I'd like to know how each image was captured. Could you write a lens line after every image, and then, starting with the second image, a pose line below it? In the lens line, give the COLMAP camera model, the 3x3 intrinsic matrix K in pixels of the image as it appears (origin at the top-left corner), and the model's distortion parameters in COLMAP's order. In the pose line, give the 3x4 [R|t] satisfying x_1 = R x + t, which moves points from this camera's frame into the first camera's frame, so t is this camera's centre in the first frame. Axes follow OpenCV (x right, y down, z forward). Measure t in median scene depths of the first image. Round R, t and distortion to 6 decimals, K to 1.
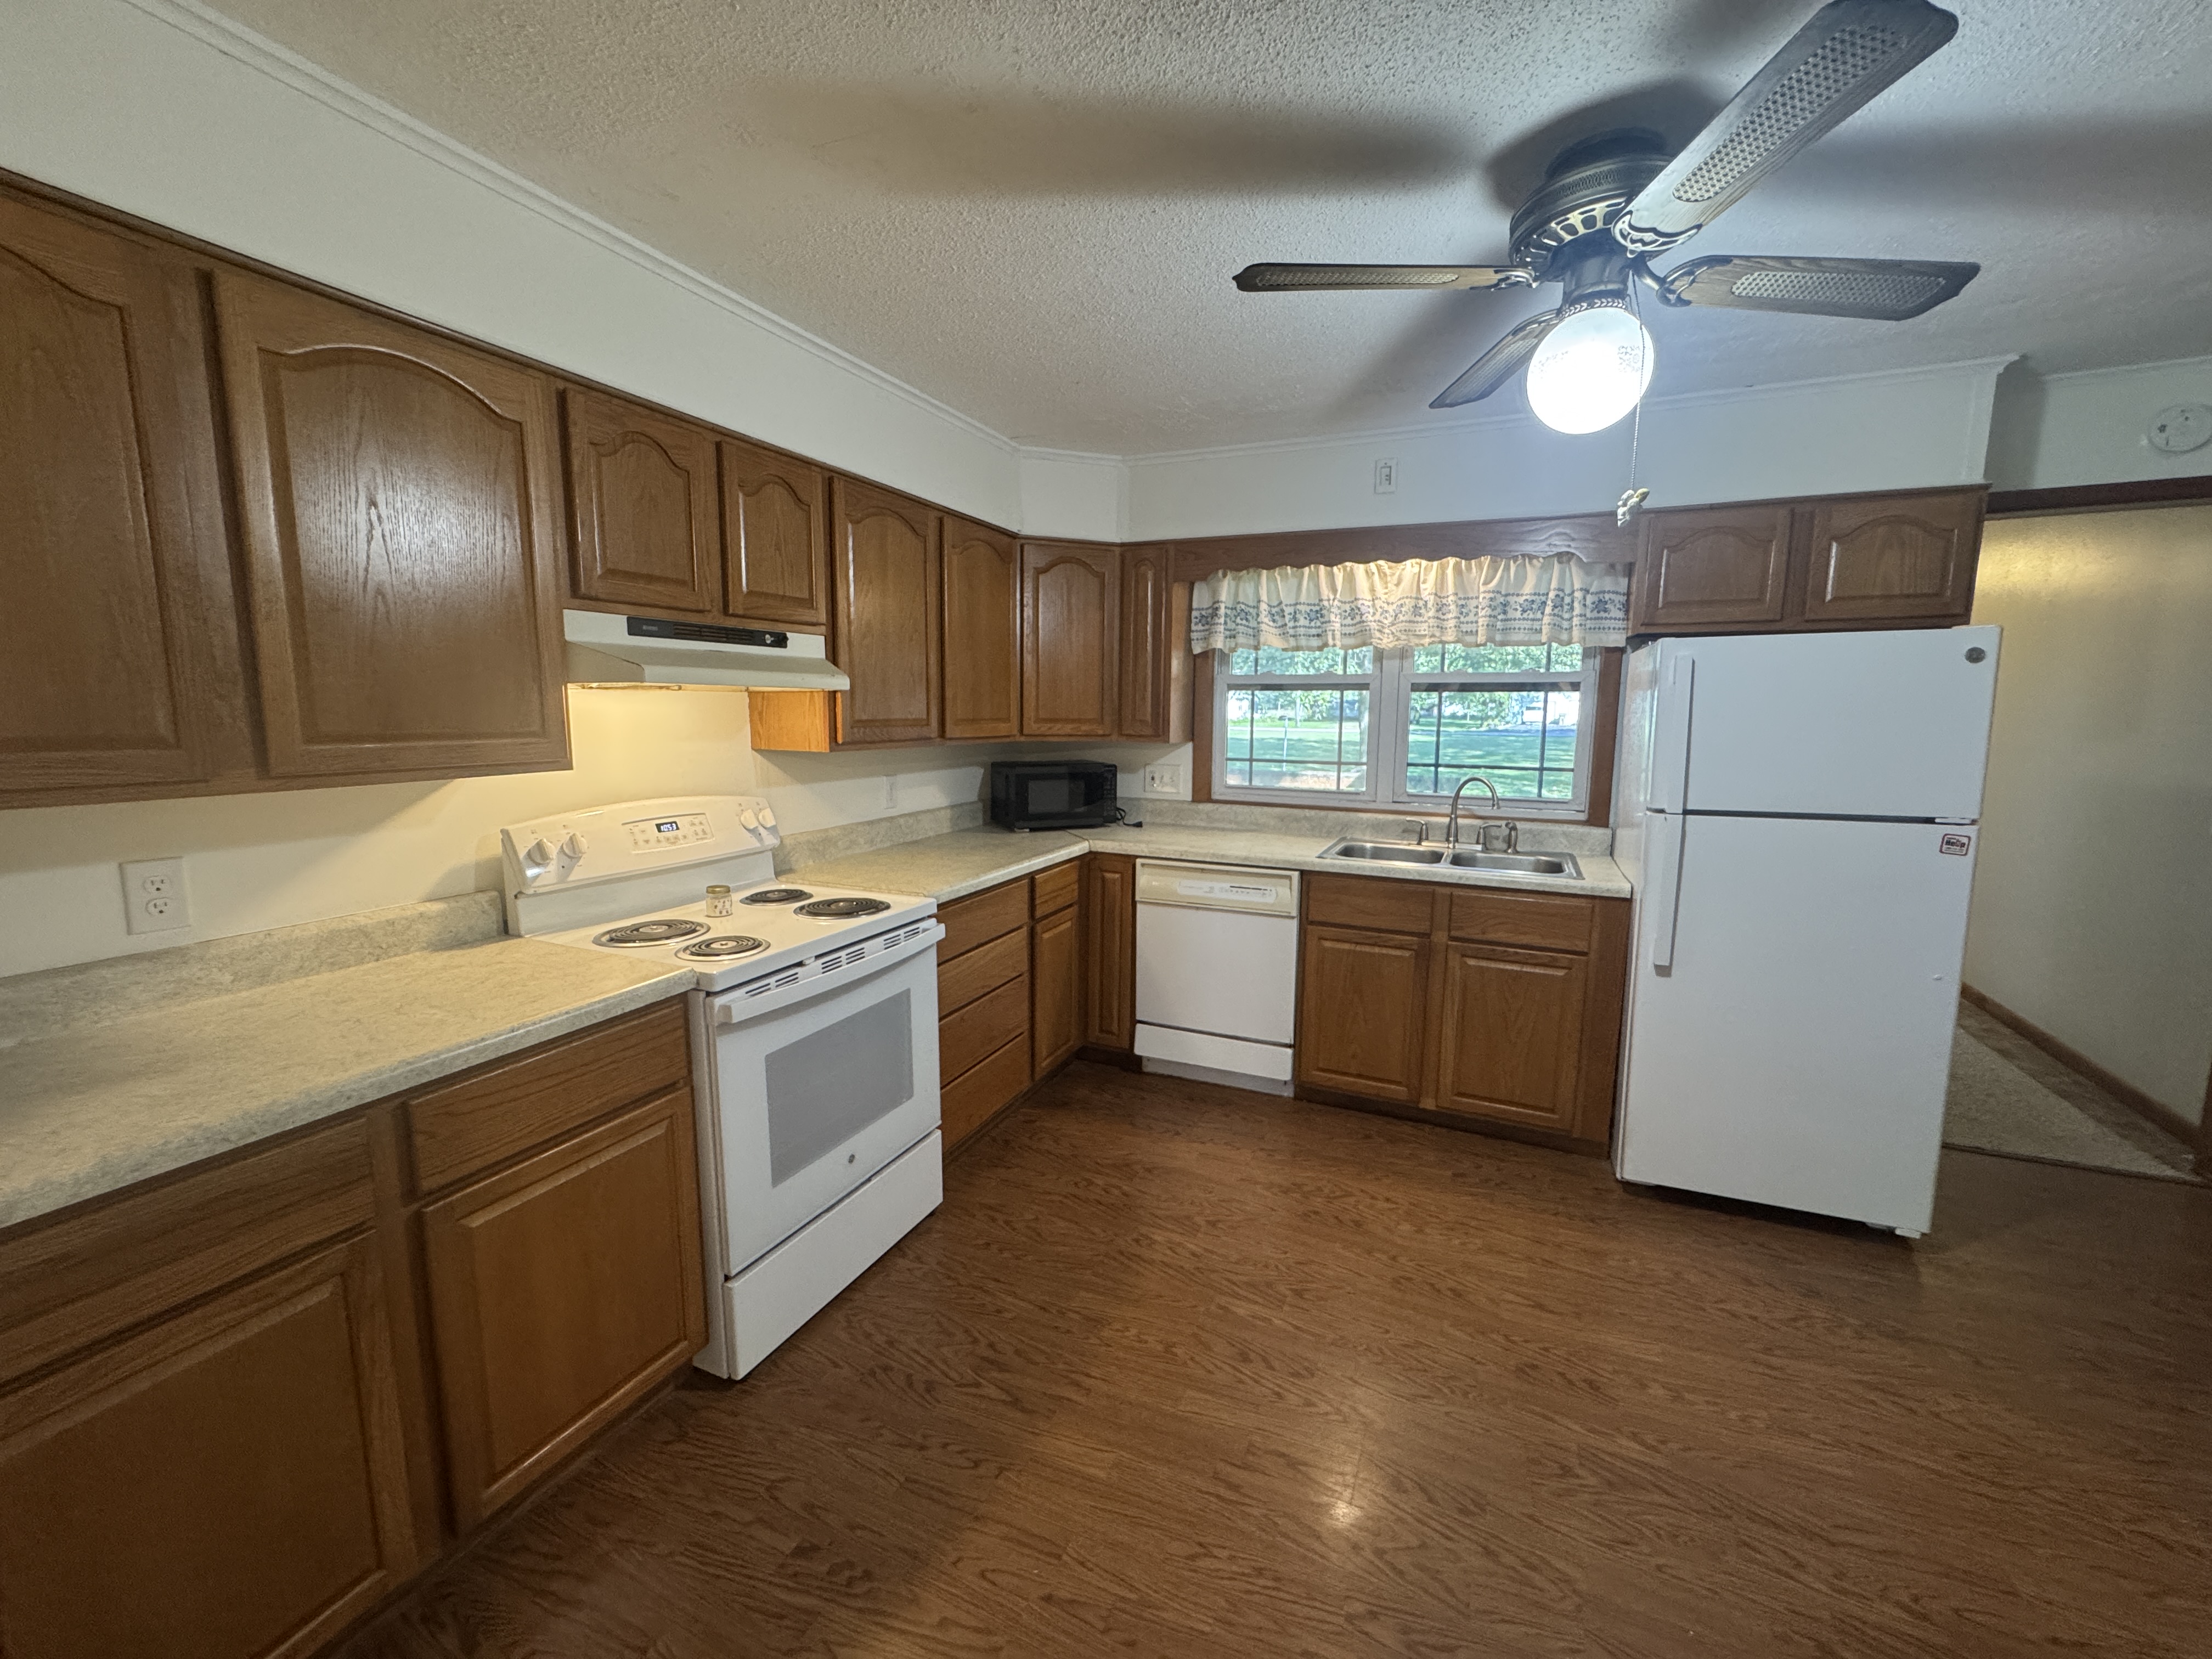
lens RADIAL K [[883.6, 0, 1106.6], [0, 883.6, 823.0], [0, 0, 1]] dist [-0.002616, 0.000347]
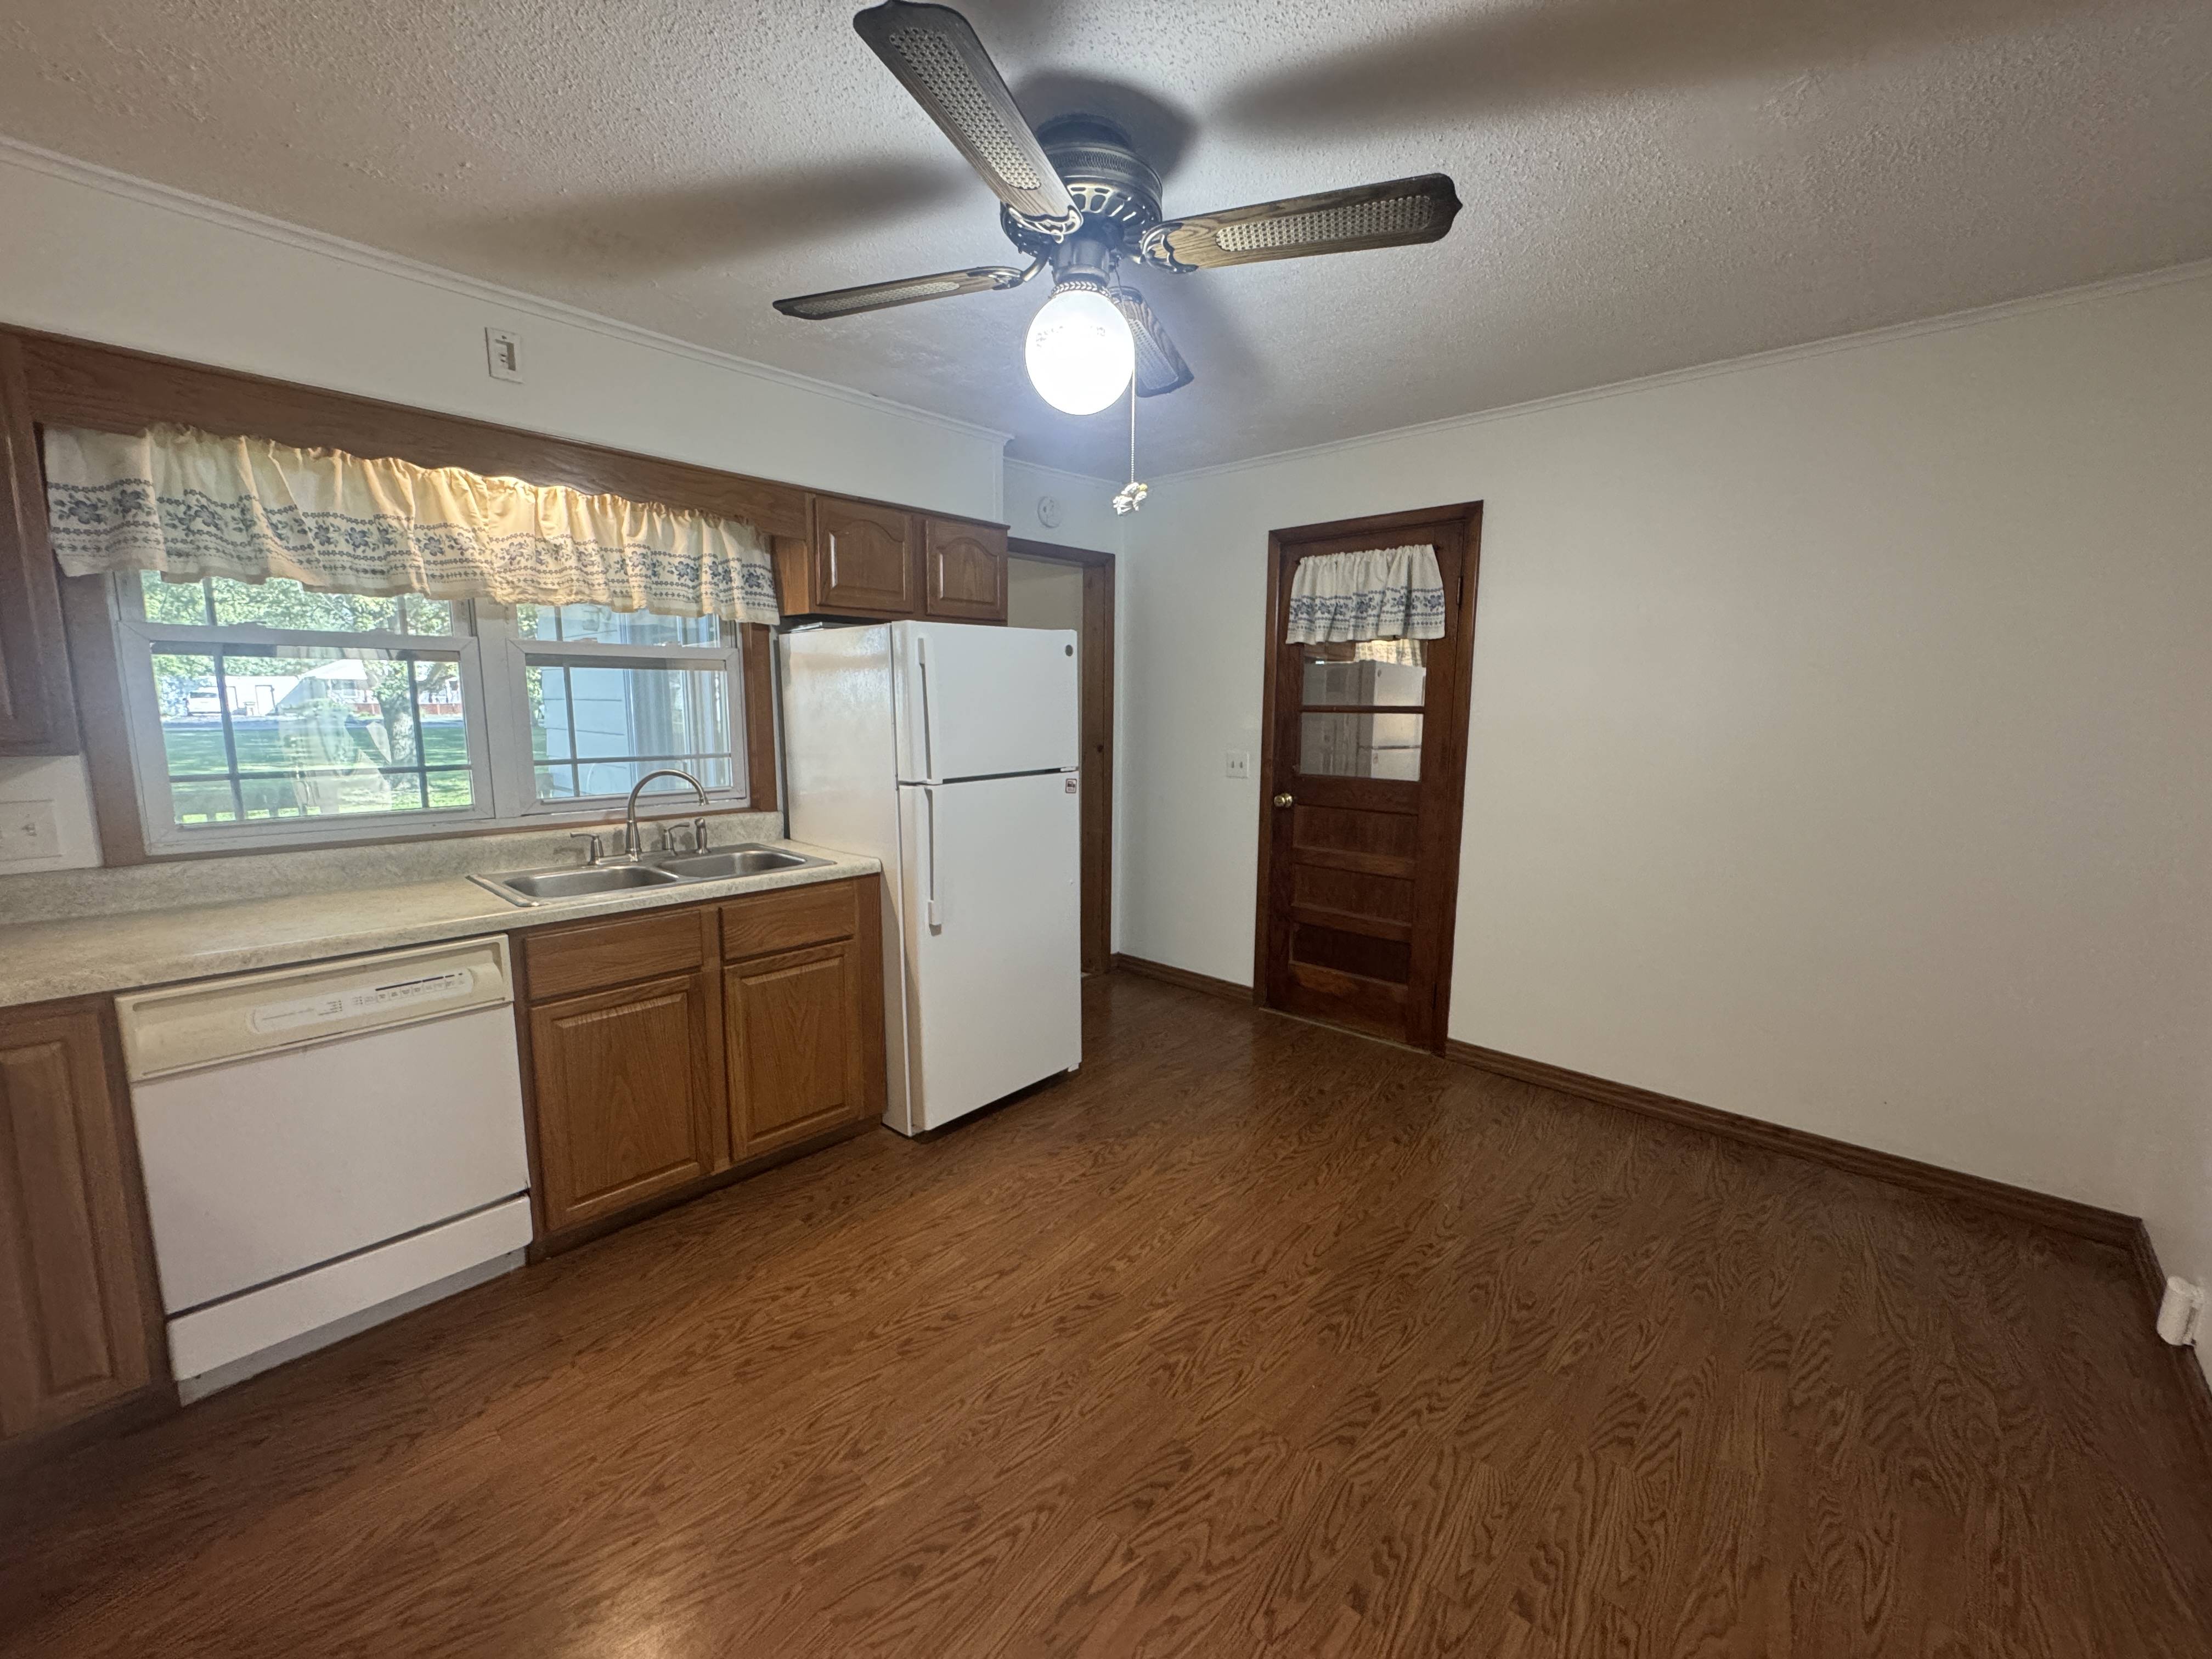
lens RADIAL K [[883.6, 0, 1106.6], [0, 883.6, 823.0], [0, 0, 1]] dist [-0.002616, 0.000347]
pose [[0.310070, -0.136612, 0.940847, -0.260077], [0.122346, 0.987127, 0.103011, -0.040756], [-0.942809, 0.083168, 0.322792, 0.368795]]
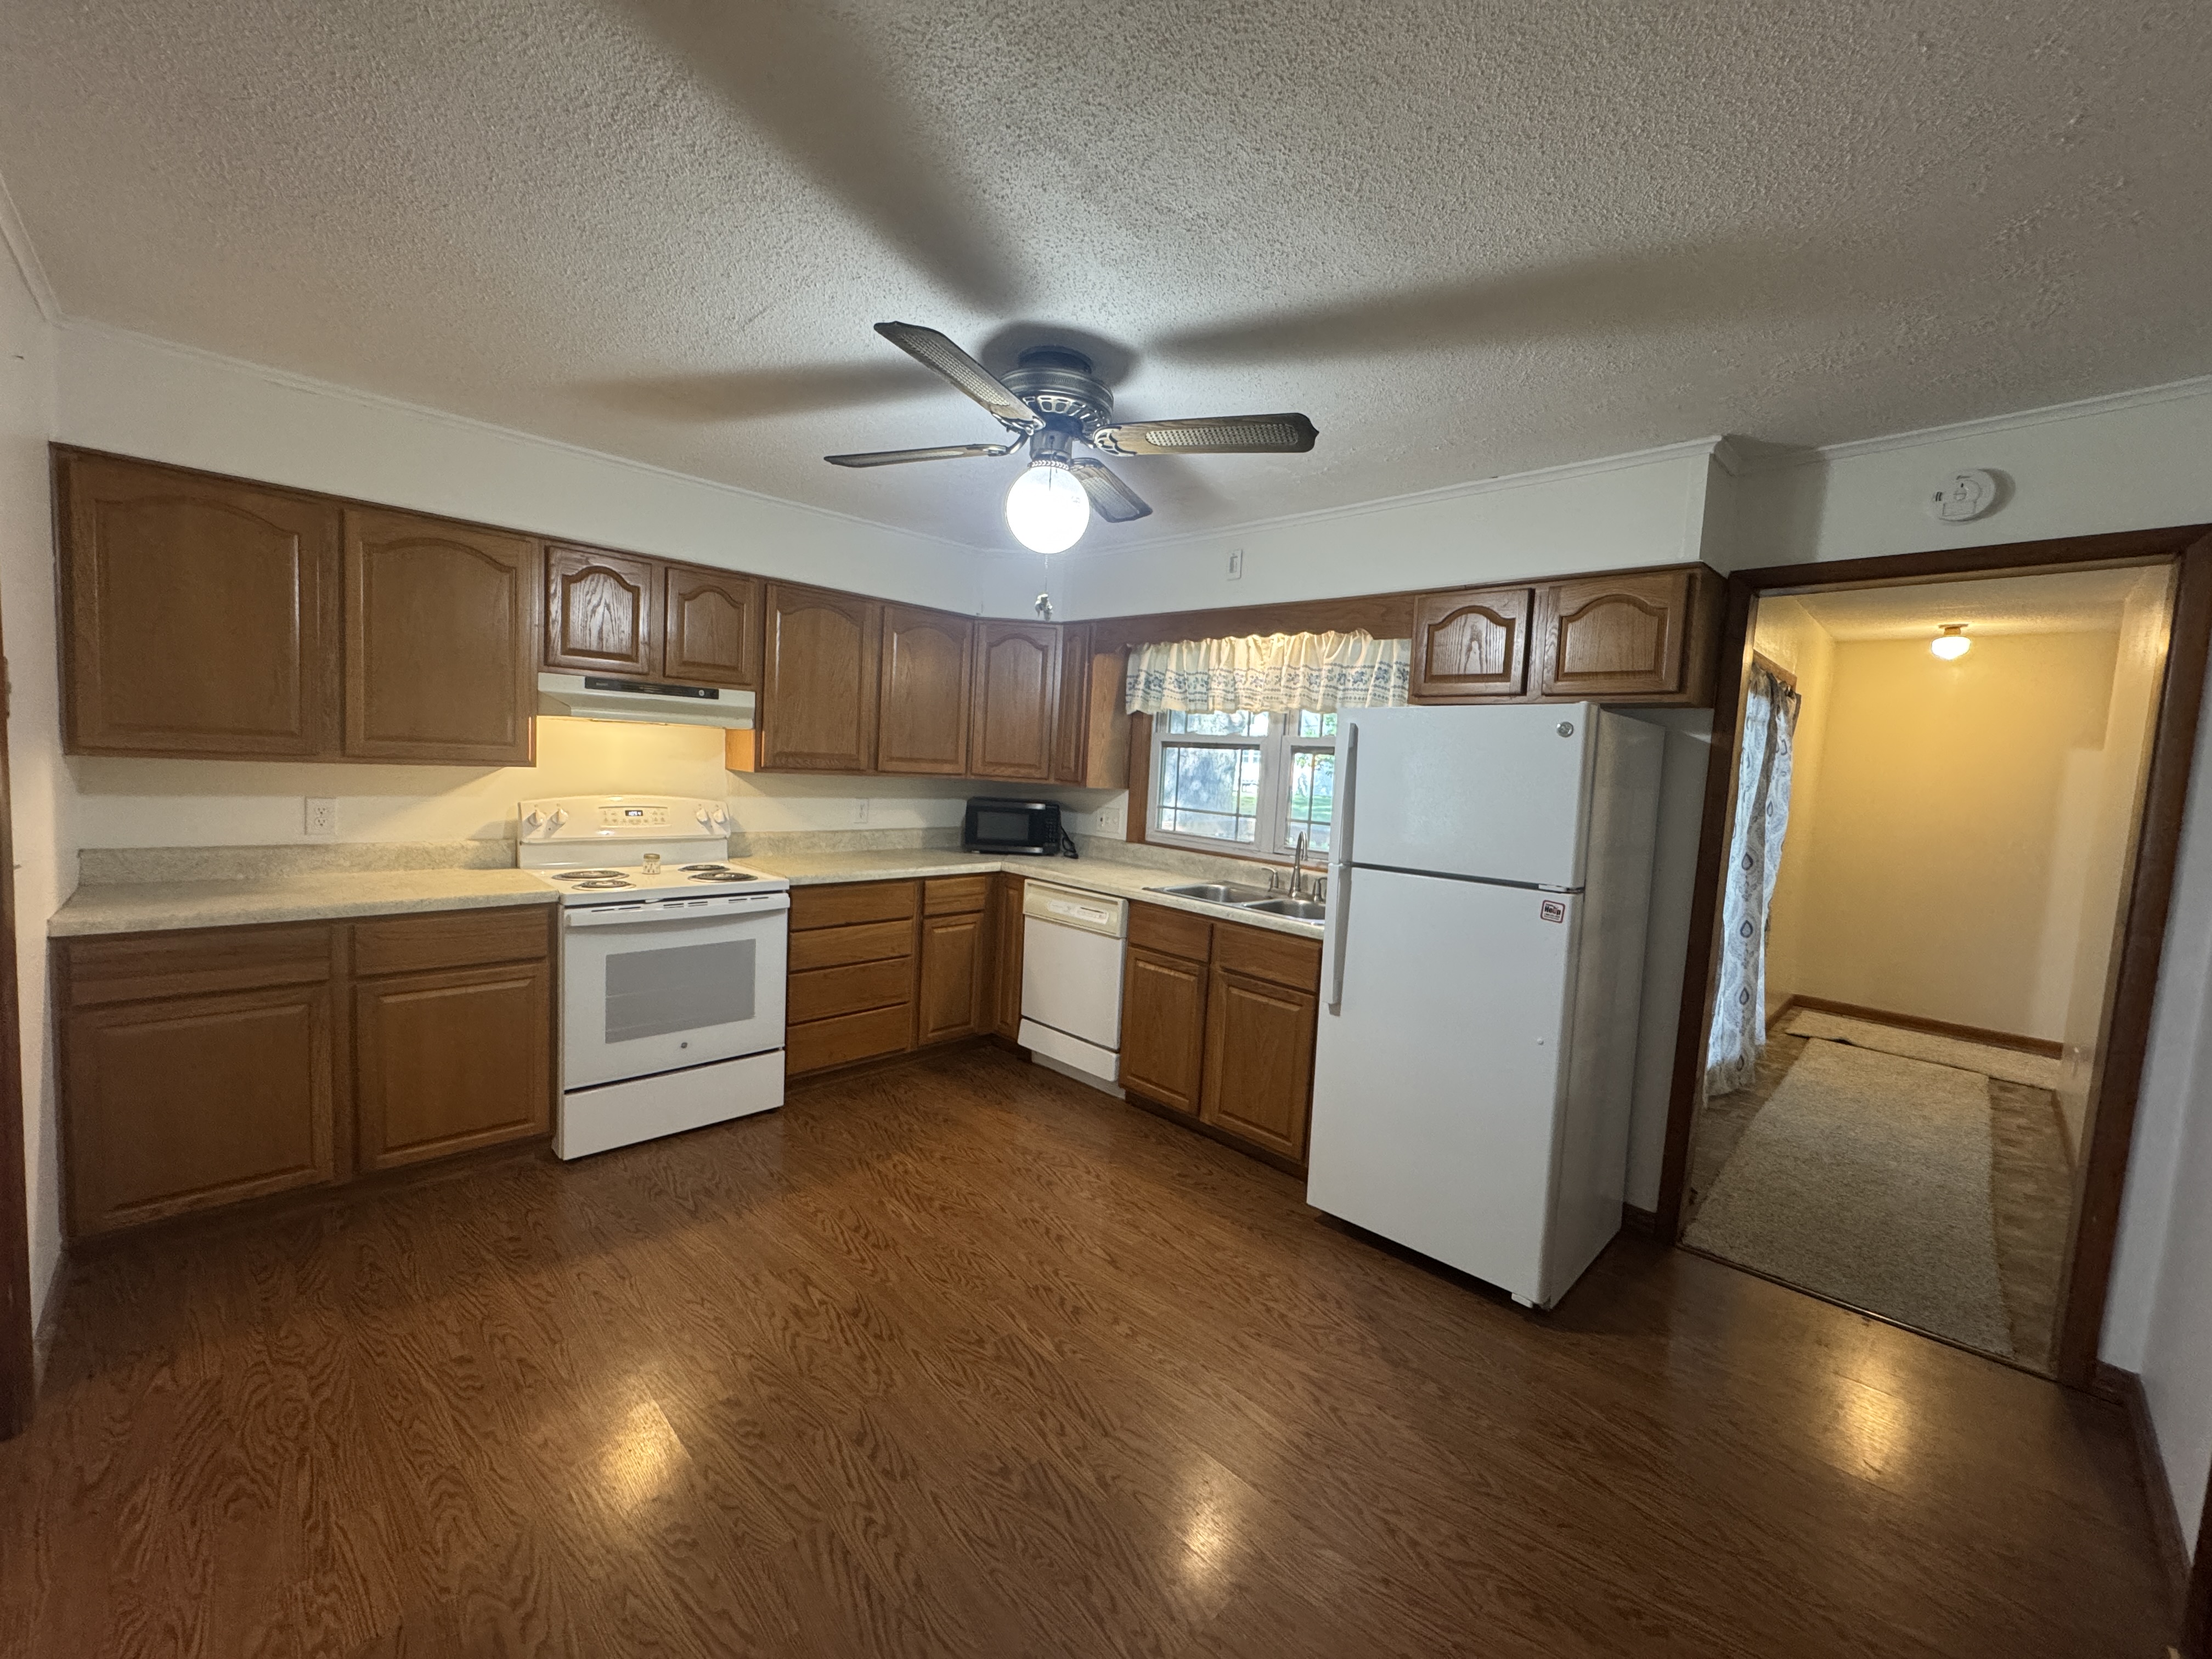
lens RADIAL K [[883.6, 0, 1106.6], [0, 883.6, 823.0], [0, 0, 1]] dist [-0.002616, 0.000347]
pose [[0.934861, 0.070315, -0.347982, 0.613366], [-0.093802, 0.994279, -0.051091, 0.017294], [0.342398, 0.080404, 0.936108, -0.113112]]
